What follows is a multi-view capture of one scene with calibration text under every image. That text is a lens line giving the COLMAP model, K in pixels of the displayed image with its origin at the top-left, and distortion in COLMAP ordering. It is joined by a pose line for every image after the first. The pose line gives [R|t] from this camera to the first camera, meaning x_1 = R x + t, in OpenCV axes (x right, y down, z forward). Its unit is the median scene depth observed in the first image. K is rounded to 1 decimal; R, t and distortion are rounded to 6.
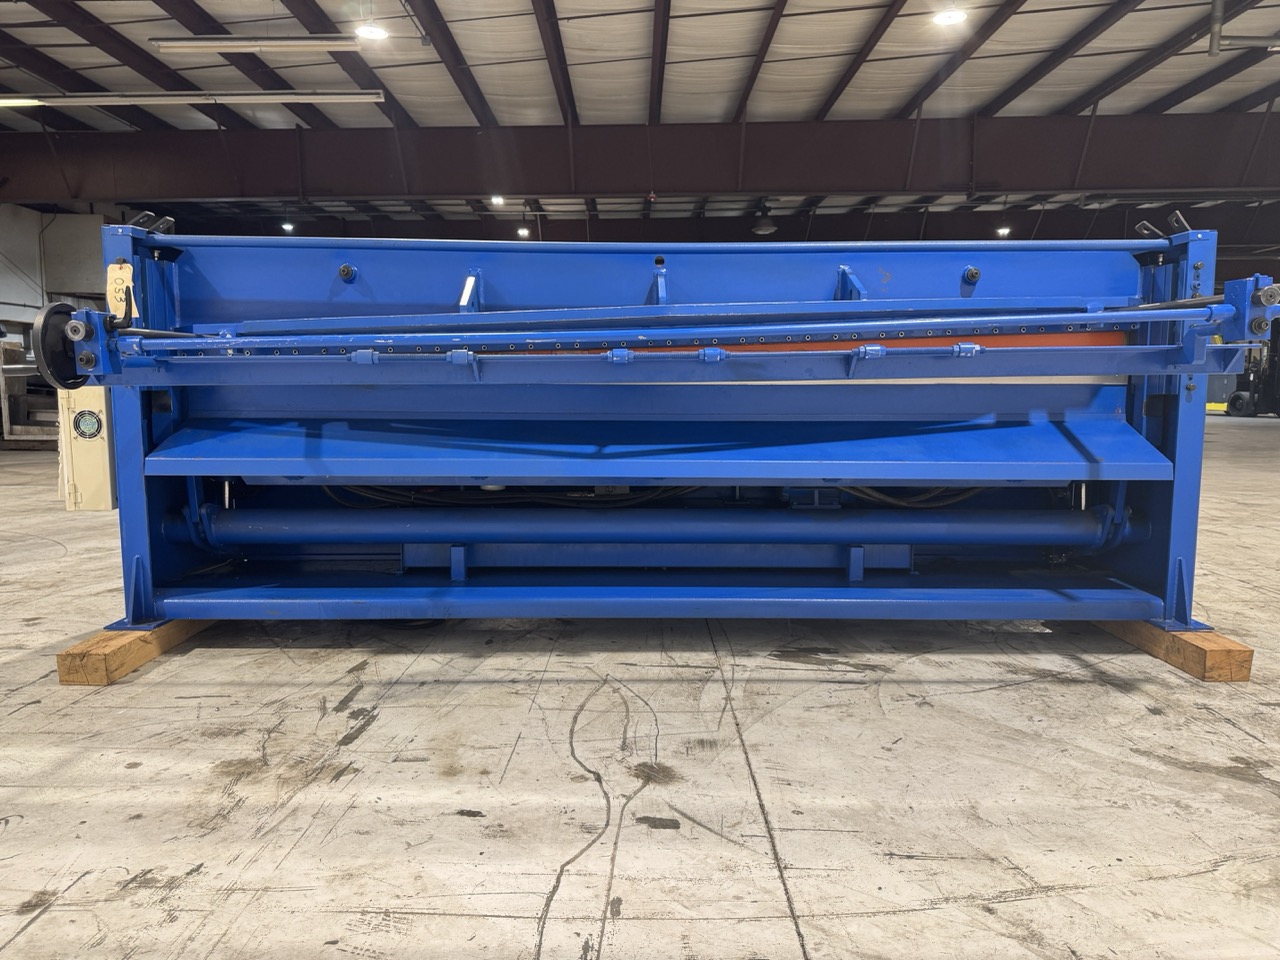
lens RADIAL K [[949.2, 0, 625.4], [0, 949.2, 480.6], [0, 0, 1]] dist [0.000137, -0.036493]
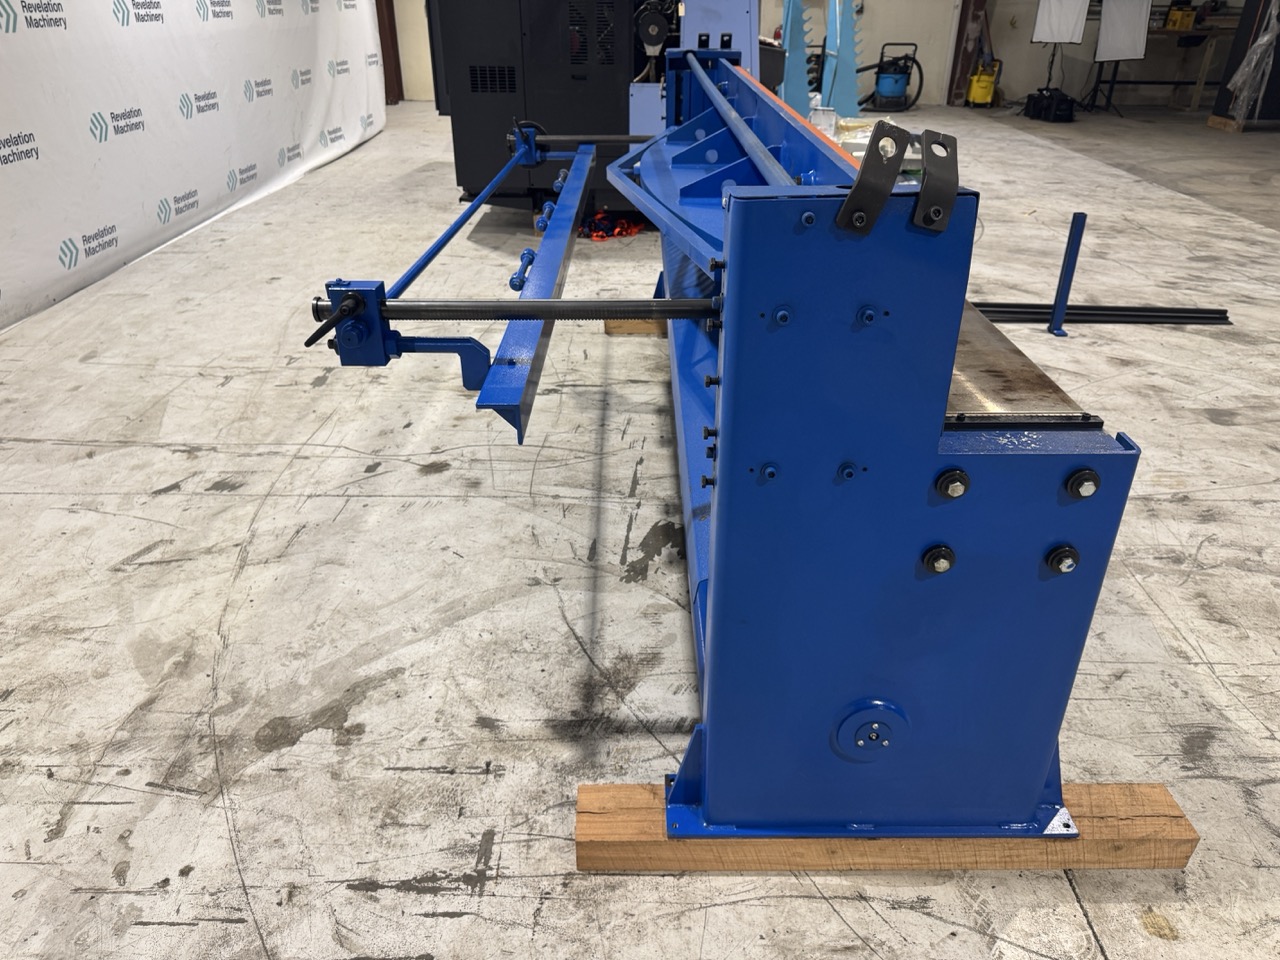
lens RADIAL K [[907.9, 0, 644.1], [0, 907.9, 456.3], [0, 0, 1]] dist [0.026305, -0.026728]
pose [[-0.001193, 0.459682, -0.888083, 1.215333], [-0.113154, 0.882317, 0.456850, -0.416793], [0.993577, 0.101035, 0.050962, 1.051382]]
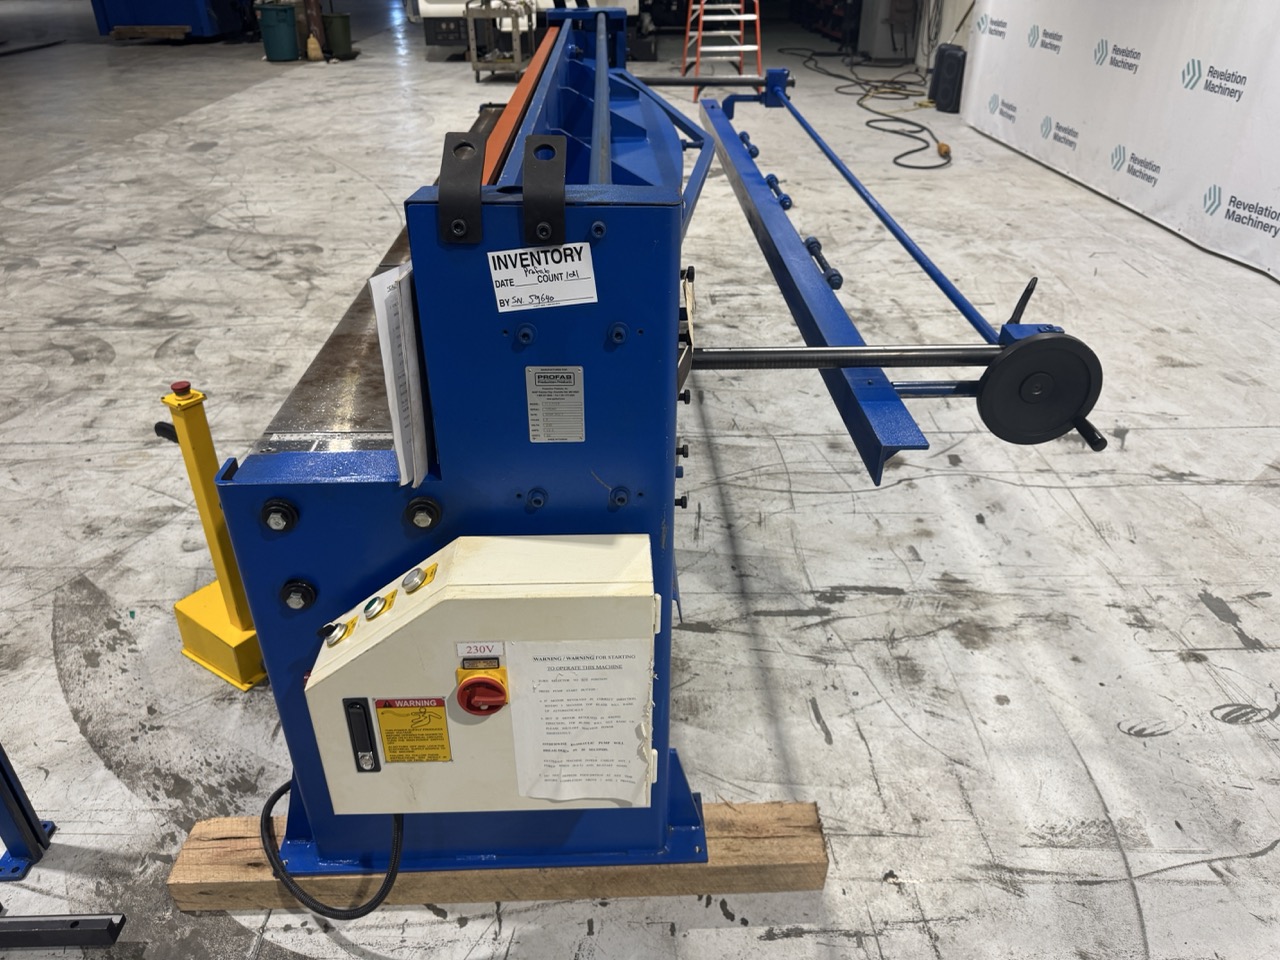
lens RADIAL K [[892.8, 0, 640.0], [0, 892.8, 480.0], [0, 0, 1]] dist [-0.008231, 0.001065]
pose [[-0.032637, -0.518725, 0.854318, -1.044230], [0.114393, 0.847217, 0.518784, -0.416936], [-0.992899, 0.114659, 0.031688, 1.123528]]
